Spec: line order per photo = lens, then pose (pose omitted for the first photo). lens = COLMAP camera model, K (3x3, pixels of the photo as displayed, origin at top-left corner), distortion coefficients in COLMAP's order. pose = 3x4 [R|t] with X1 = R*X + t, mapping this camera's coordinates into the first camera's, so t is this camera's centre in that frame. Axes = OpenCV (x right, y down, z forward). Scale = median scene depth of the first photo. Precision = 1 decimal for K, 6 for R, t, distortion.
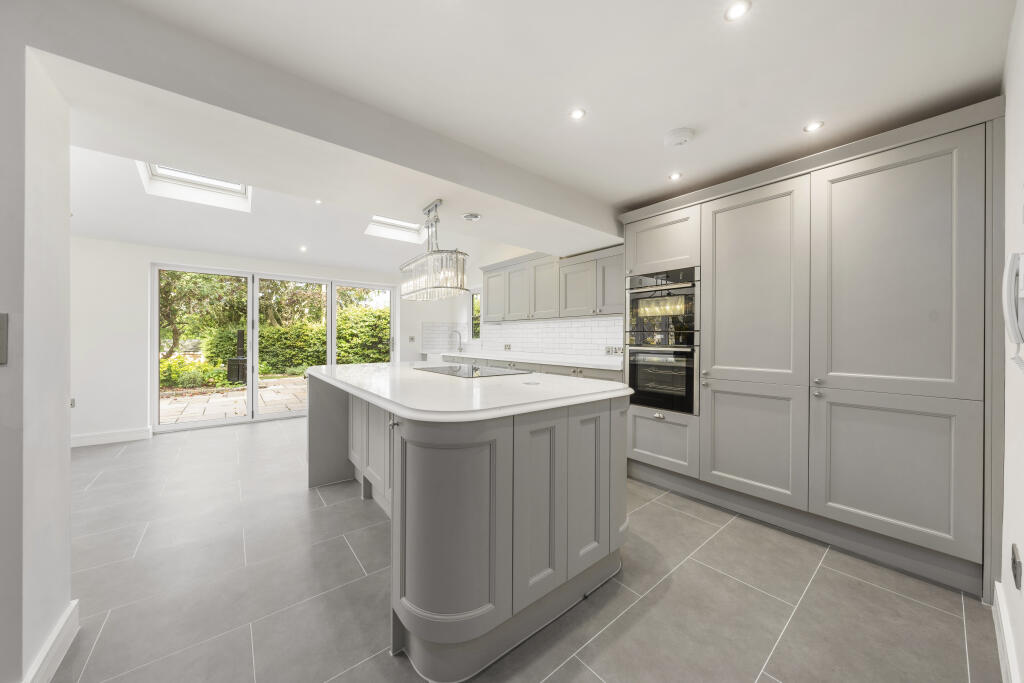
lens RADIAL K [[348.1, 0, 515.7], [0, 348.1, 340.5], [0, 0, 1]] dist [-0.006654, -0.000197]
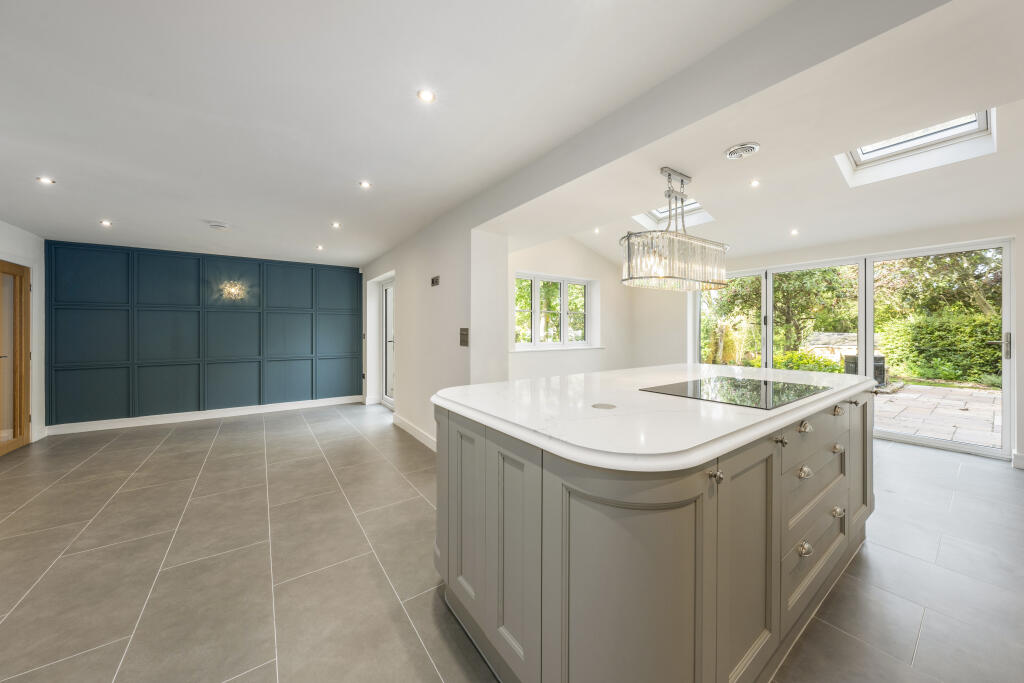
lens RADIAL K [[348.1, 0, 512.8], [0, 348.1, 330.7], [0, 0, 1]] dist [-0.006654, -0.000197]
pose [[-0.062266, -0.005417, -0.998045, 0.094513], [-0.003415, 0.999981, -0.005215, -0.002860], [0.998054, 0.003084, -0.062283, 0.108255]]
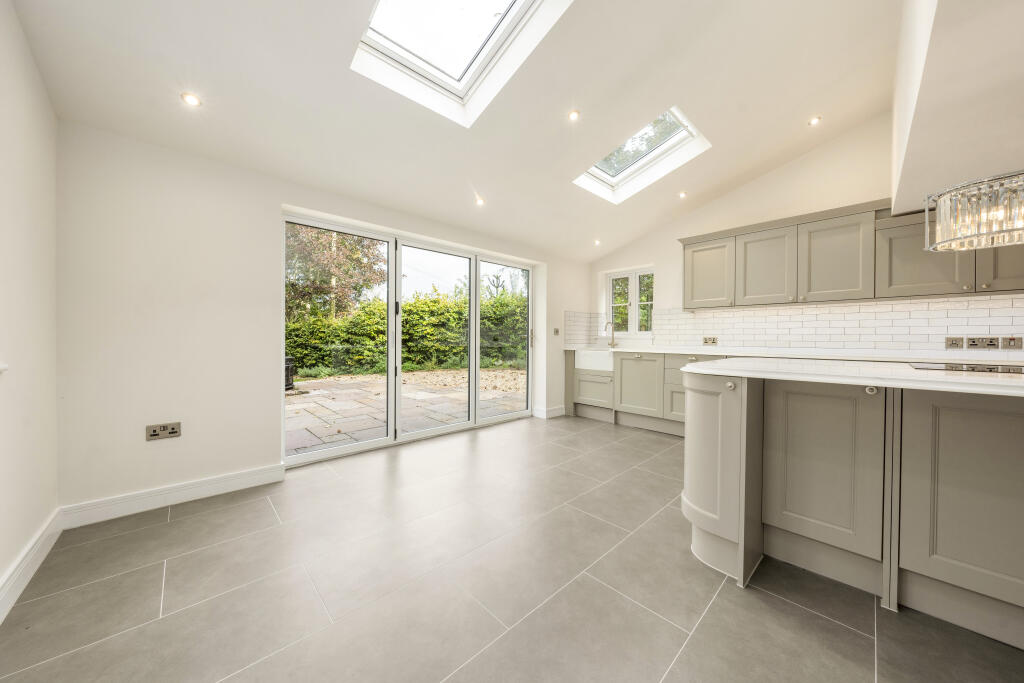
lens RADIAL K [[348.1, 0, 516.1], [0, 348.1, 339.9], [0, 0, 1]] dist [-0.006654, -0.000197]
pose [[0.997536, 0.000902, 0.070157, -0.183893], [-0.000793, 0.999998, -0.001577, 0.006517], [-0.070159, 0.001518, 0.997535, 0.085849]]
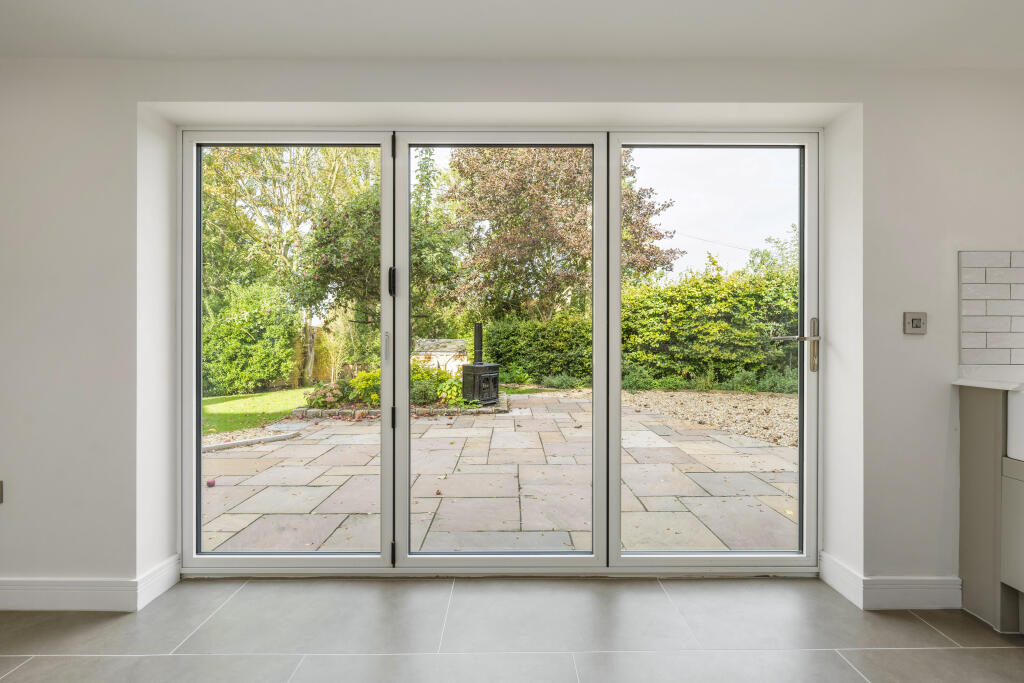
lens RADIAL K [[442.0, 0, 507.8], [0, 442.0, 337.0], [0, 0, 1]] dist [-0.002871, -0.000616]
pose [[0.772961, -0.005436, -0.634430, -0.132400], [0.000010, 0.999963, -0.008556, 0.003073], [0.634453, 0.006607, 0.772933, 0.242895]]
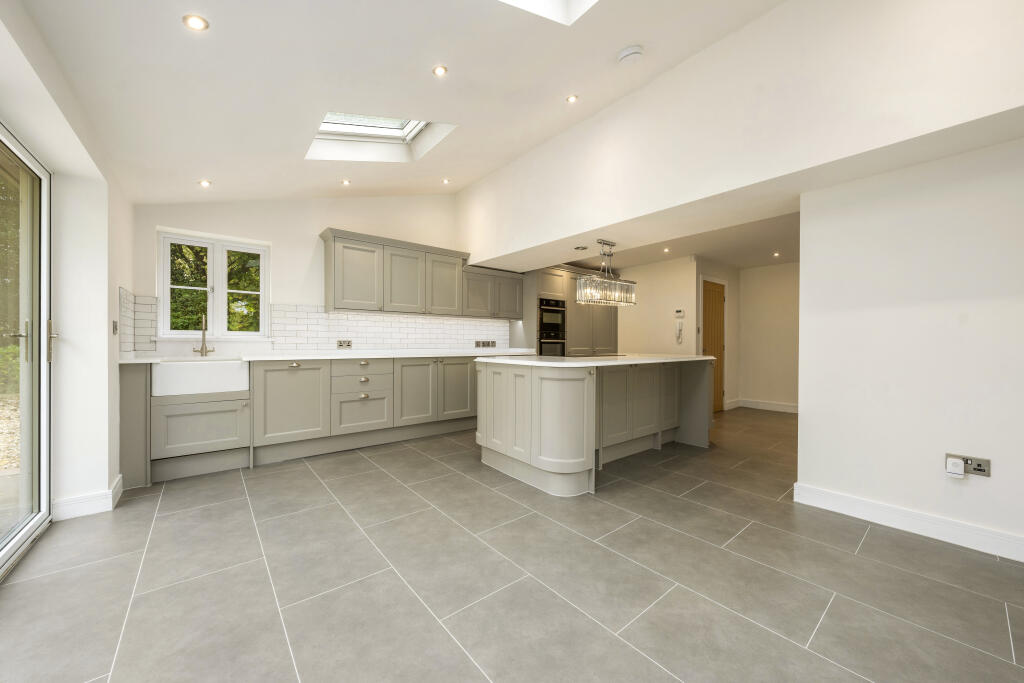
lens RADIAL K [[375.8, 0, 510.0], [0, 375.8, 344.4], [0, 0, 1]] dist [-0.008324, -0.000040]
pose [[0.002730, -0.008953, 0.999956, -0.295744], [0.001655, 0.999959, 0.008948, 0.004690], [-0.999995, 0.001631, 0.002744, 0.226444]]
